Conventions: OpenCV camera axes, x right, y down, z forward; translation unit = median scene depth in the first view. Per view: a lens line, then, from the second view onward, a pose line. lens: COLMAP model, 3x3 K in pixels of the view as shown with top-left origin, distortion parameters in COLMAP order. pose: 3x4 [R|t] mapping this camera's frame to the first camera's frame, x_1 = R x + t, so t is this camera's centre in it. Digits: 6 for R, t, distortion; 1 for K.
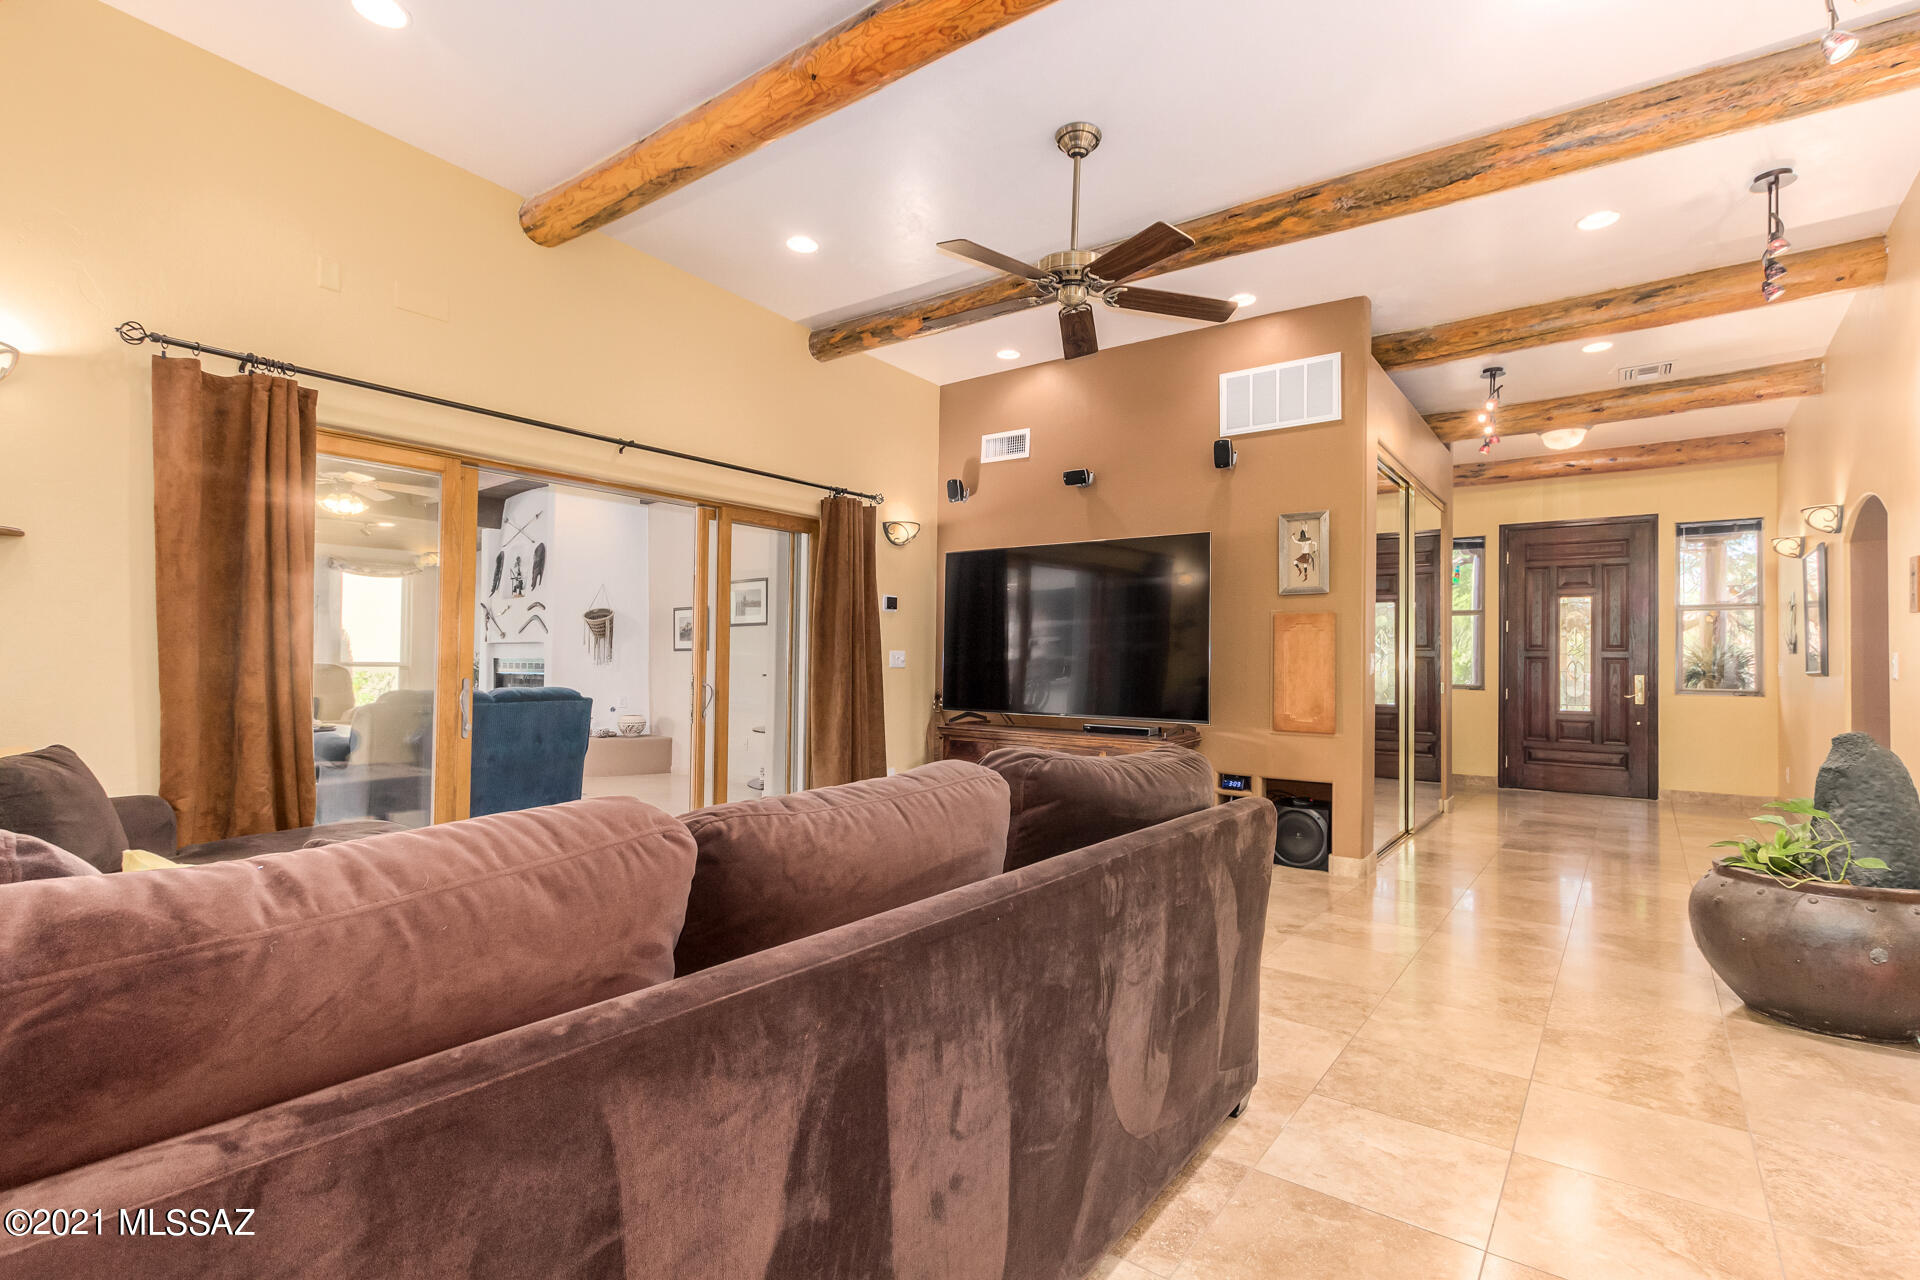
lens RADIAL K [[899.9, 0, 986.2], [0, 899.9, 648.8], [0, 0, 1]] dist [0.013169, -0.003557]
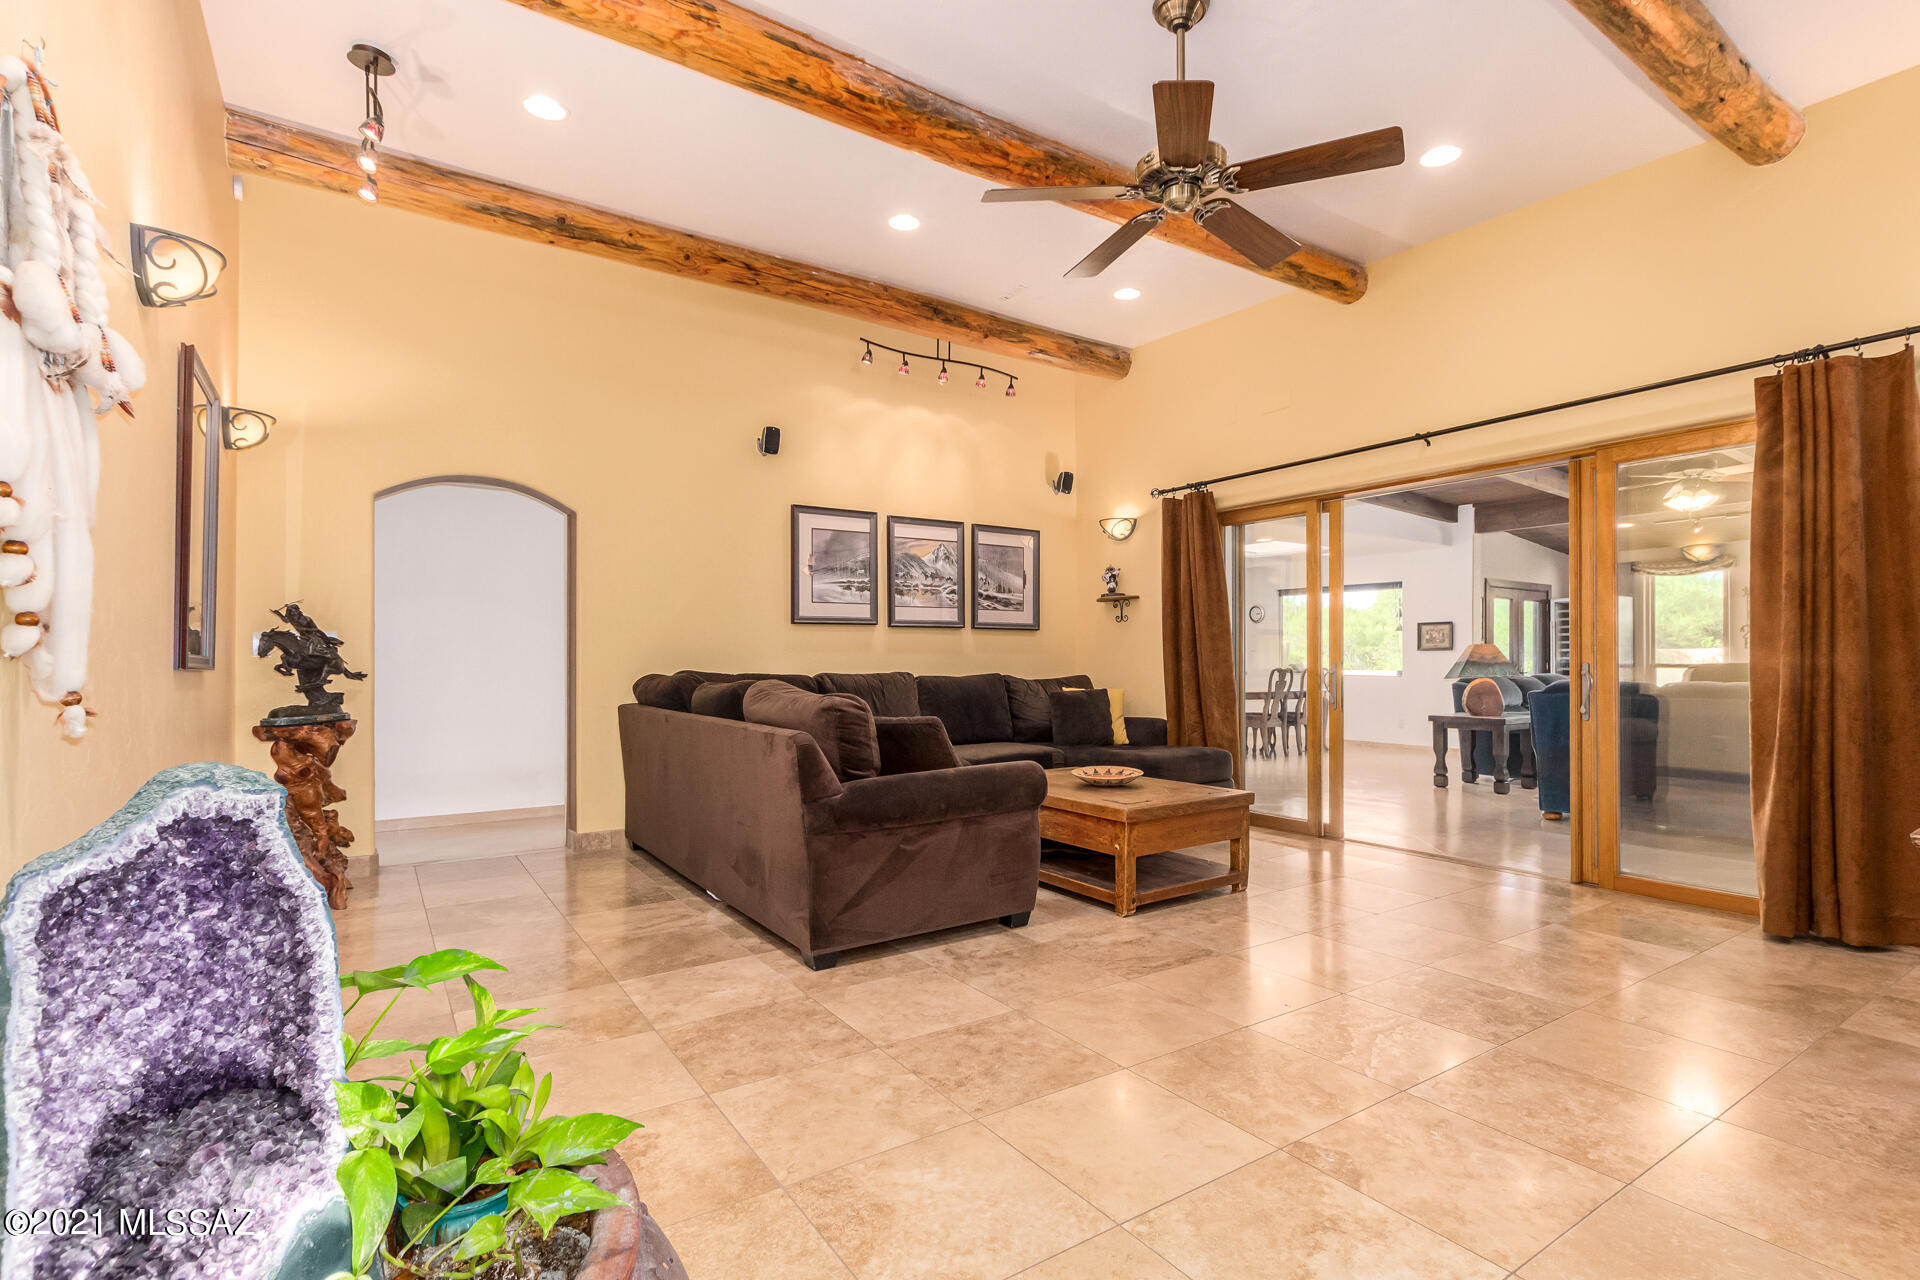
lens RADIAL K [[899.9, 0, 965.4], [0, 899.9, 658.1], [0, 0, 1]] dist [0.013169, -0.003557]
pose [[-0.344139, -0.016113, -0.938781, 1.203728], [0.008389, 0.999760, -0.020235, 0.069405], [0.938881, -0.014839, -0.343921, 1.384365]]
